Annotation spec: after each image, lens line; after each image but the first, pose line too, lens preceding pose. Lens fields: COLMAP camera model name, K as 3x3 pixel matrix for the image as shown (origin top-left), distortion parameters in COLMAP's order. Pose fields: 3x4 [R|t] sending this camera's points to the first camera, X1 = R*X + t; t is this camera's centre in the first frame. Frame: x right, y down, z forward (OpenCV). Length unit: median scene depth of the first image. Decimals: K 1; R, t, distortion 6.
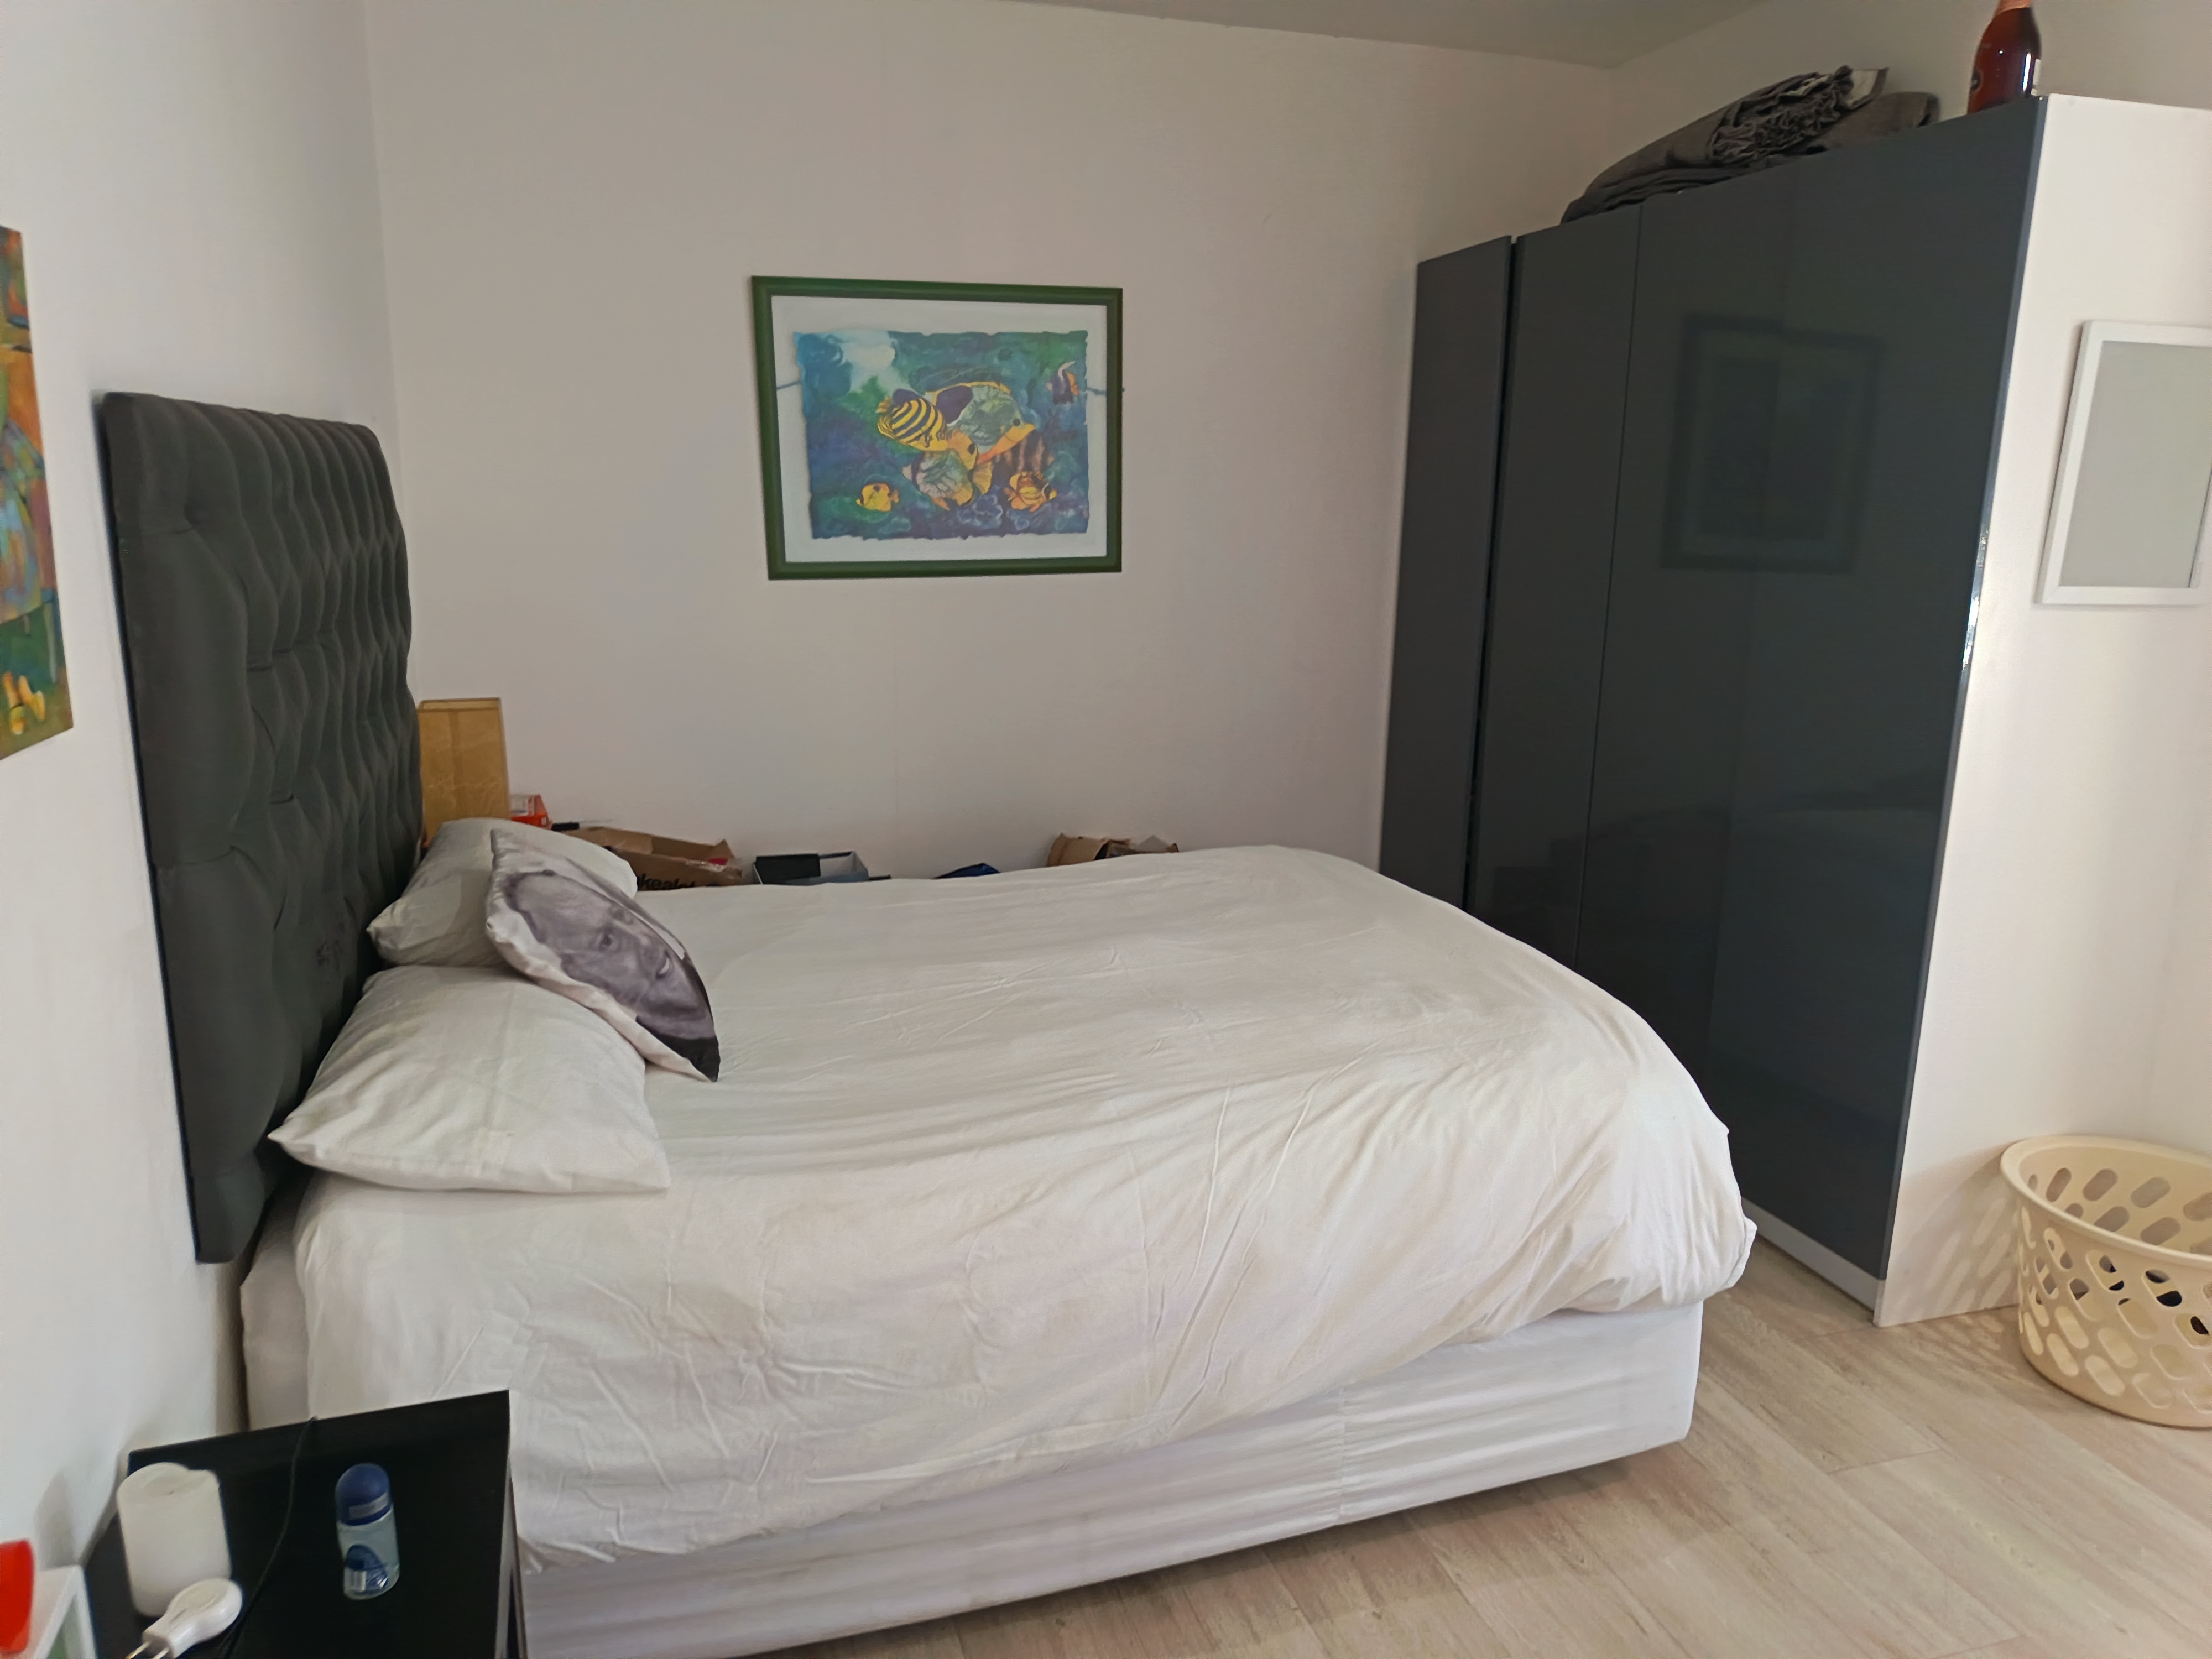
lens RADIAL K [[1536.3, 0, 1111.6], [0, 1536.3, 834.3], [0, 0, 1]] dist [0.006426, -0.004900]
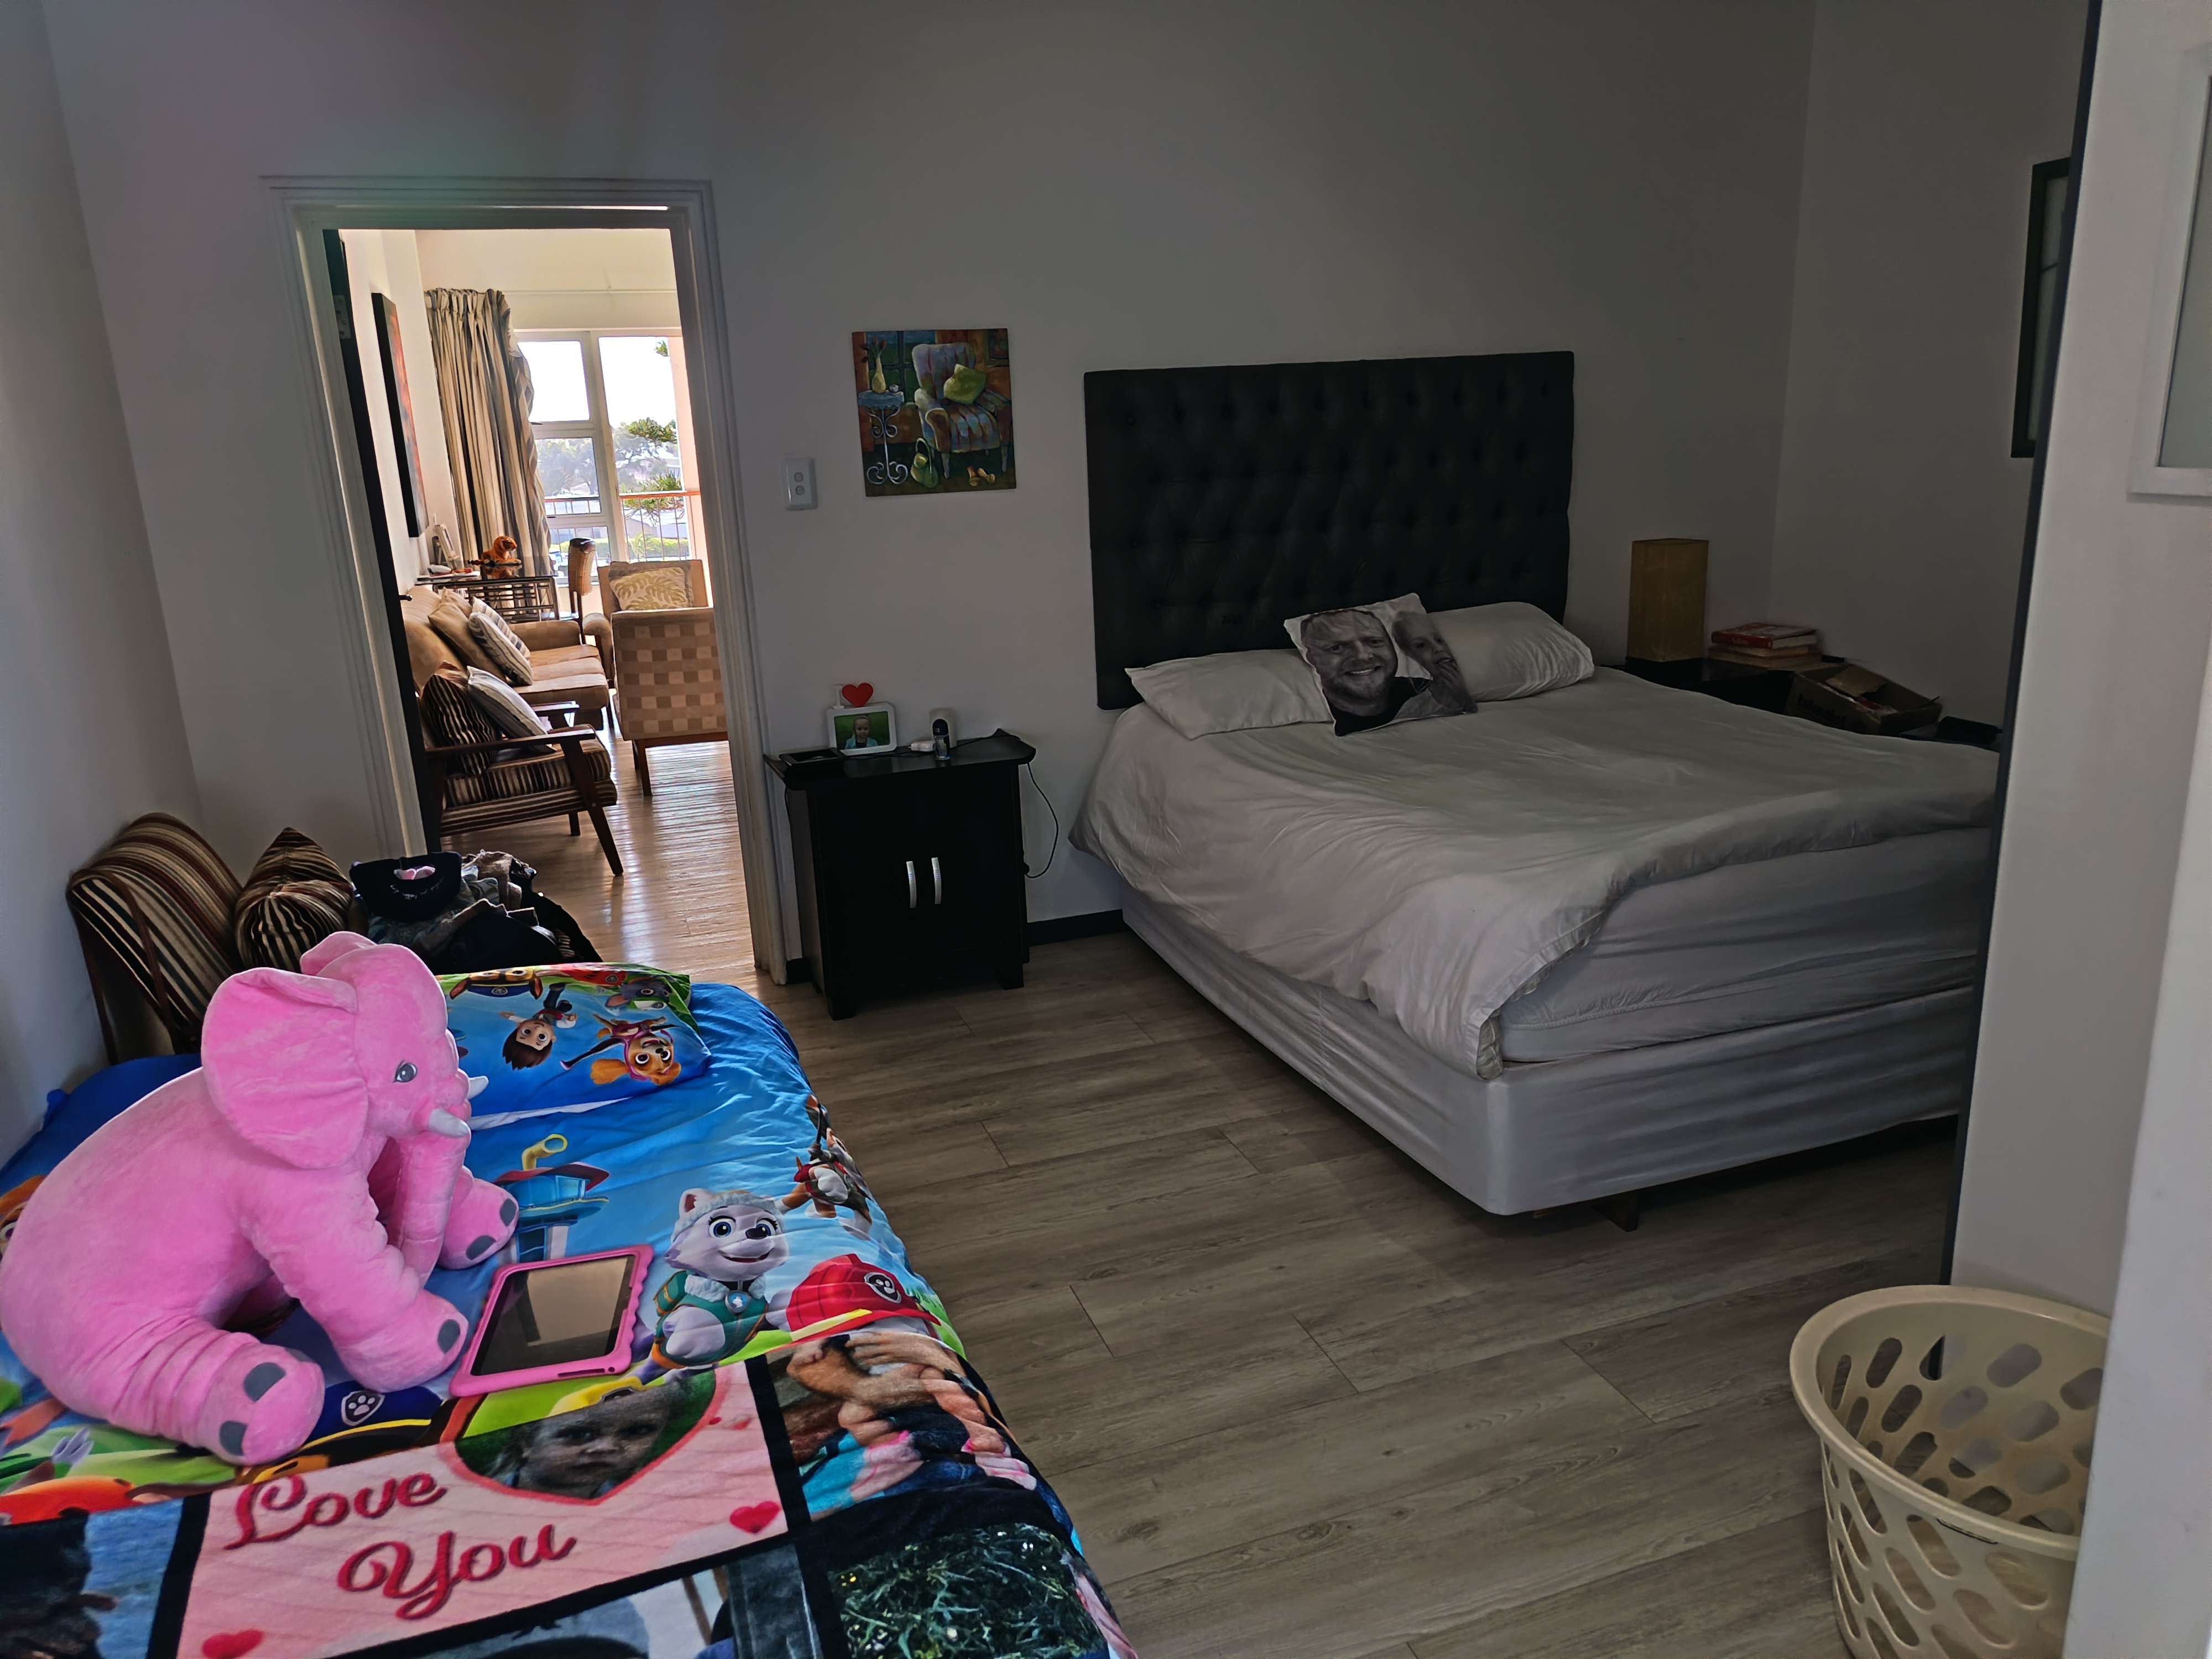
lens RADIAL K [[1536.3, 0, 1111.6], [0, 1536.3, 834.3], [0, 0, 1]] dist [0.006426, -0.004900]
pose [[0.034502, 0.241512, -0.969784, 1.507321], [-0.179455, 0.956088, 0.231716, -0.097144], [0.983161, 0.166038, 0.076328, 0.633118]]
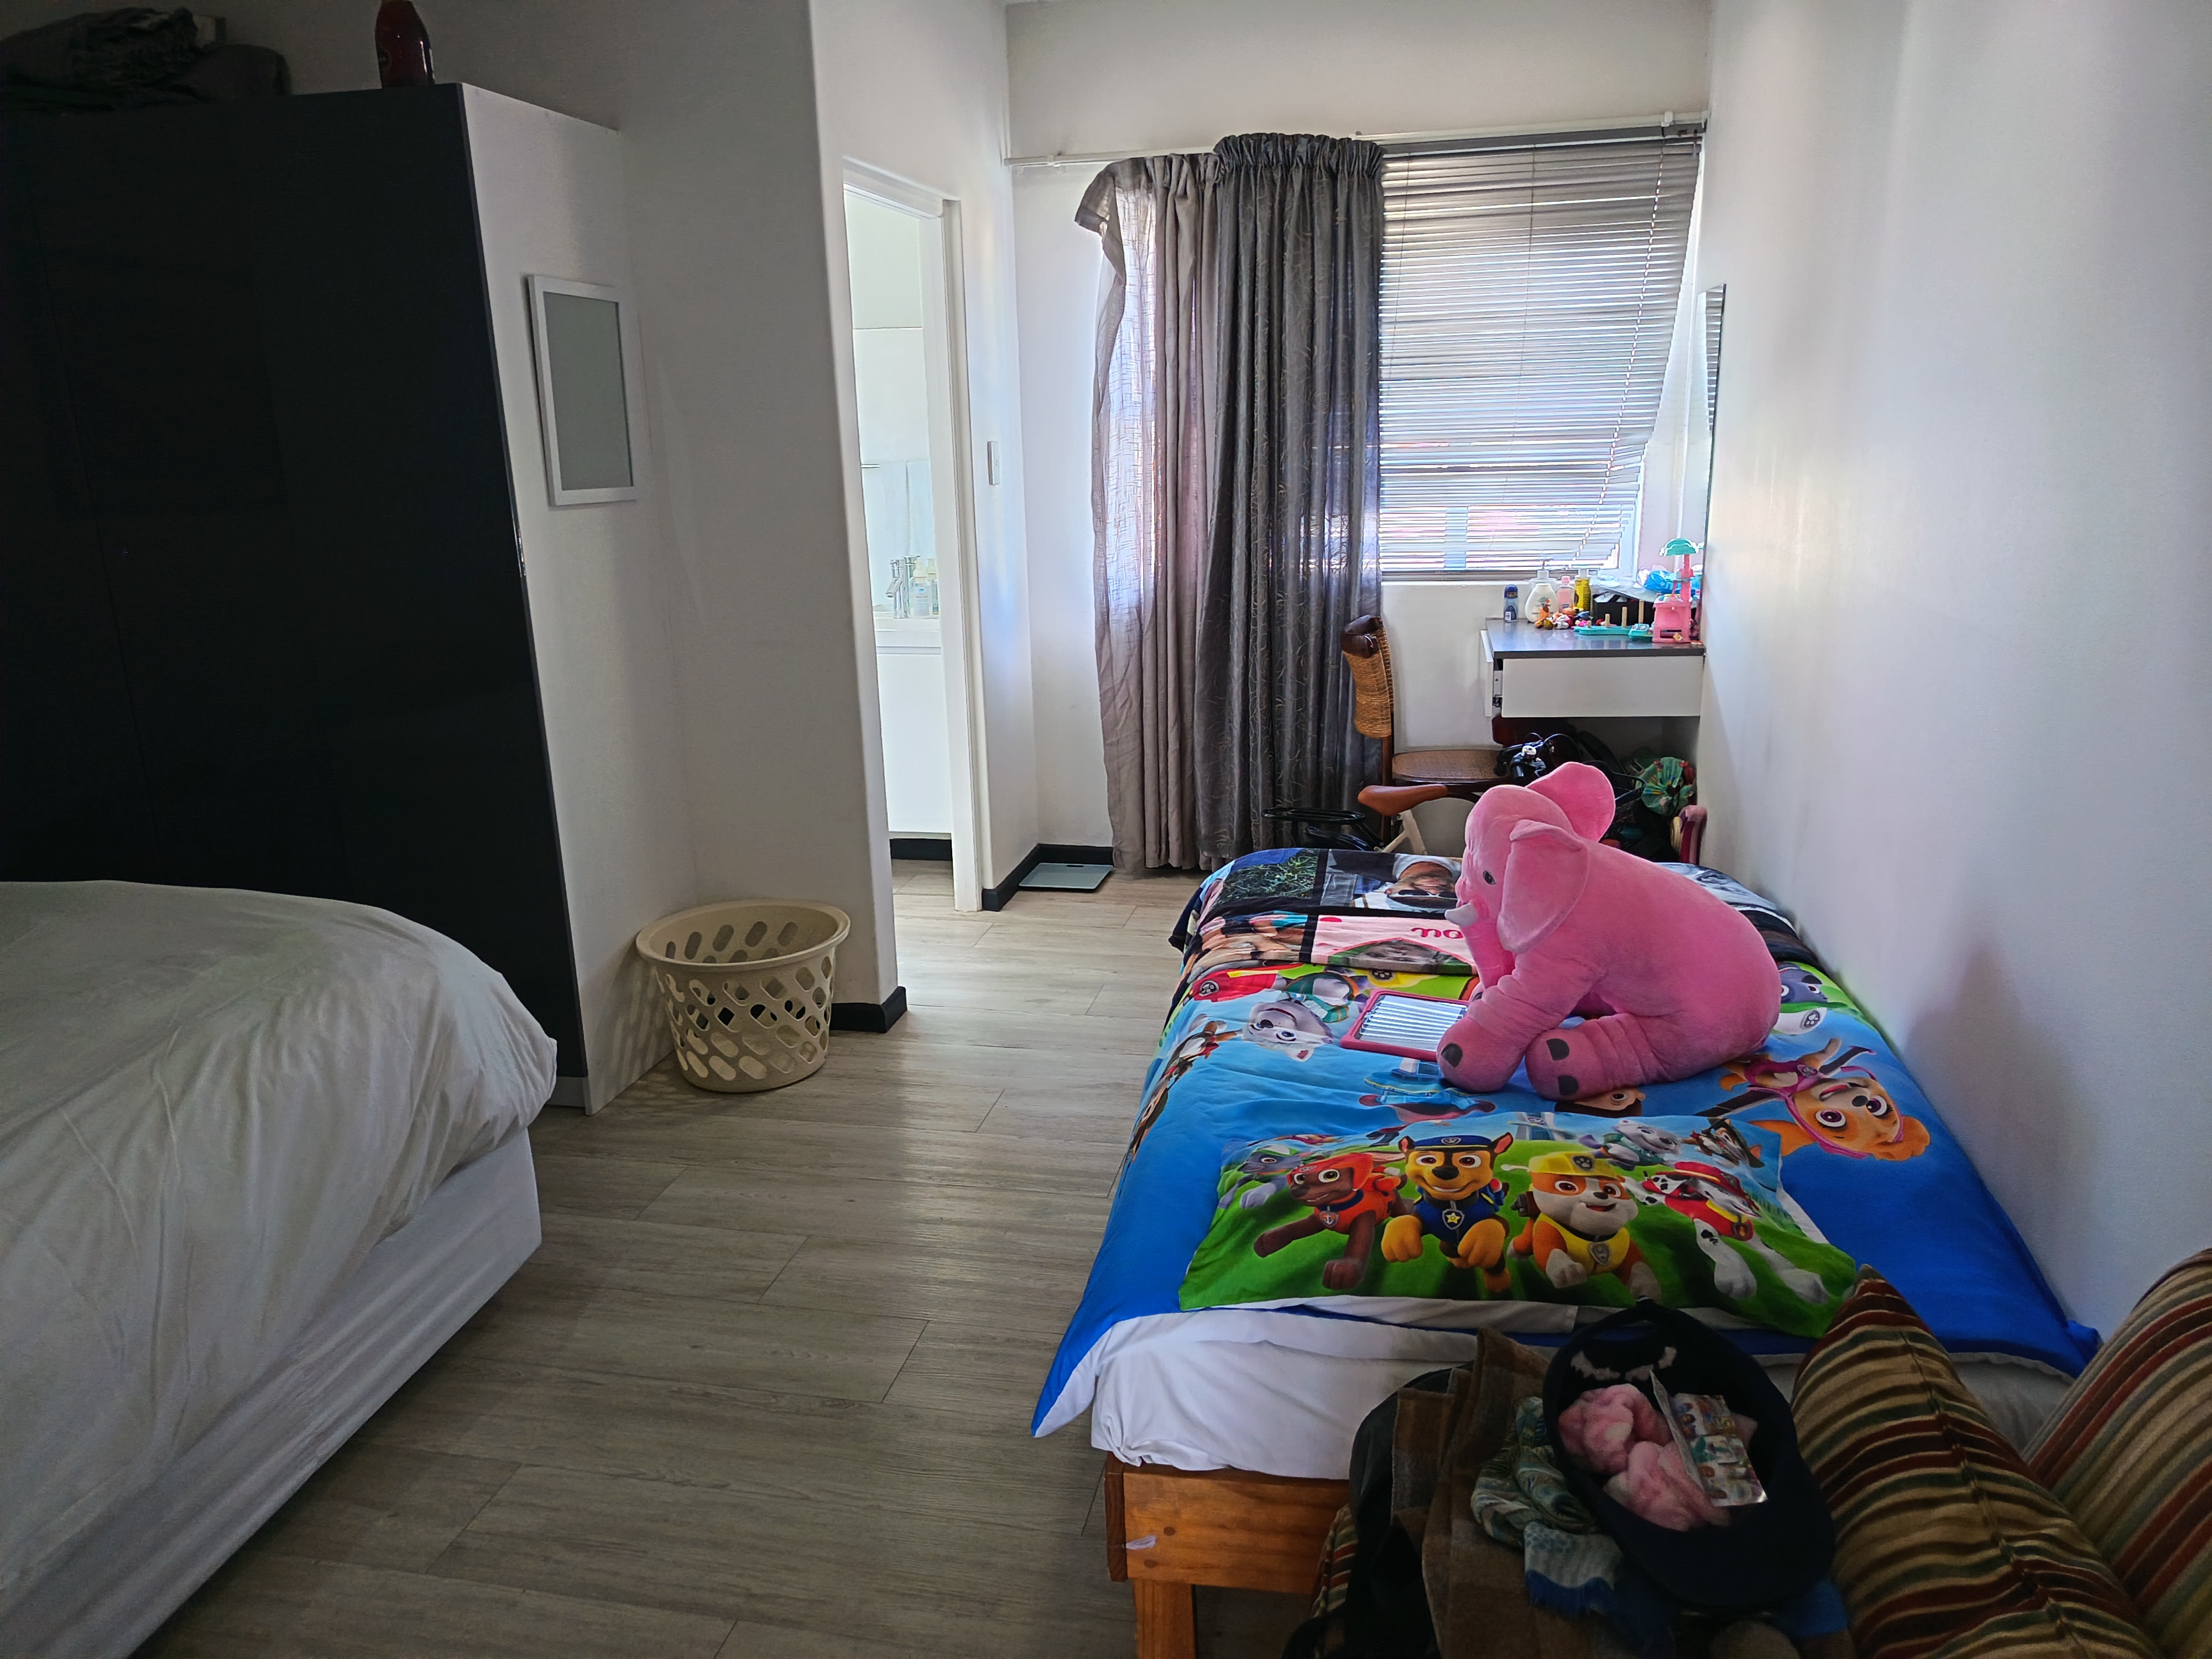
lens RADIAL K [[1536.3, 0, 1111.6], [0, 1536.3, 834.3], [0, 0, 1]] dist [0.006426, -0.004900]
pose [[0.496924, -0.260301, 0.827834, -0.314364], [0.228456, 0.959542, 0.164580, 0.004272], [-0.837182, 0.107340, 0.536287, -0.016064]]
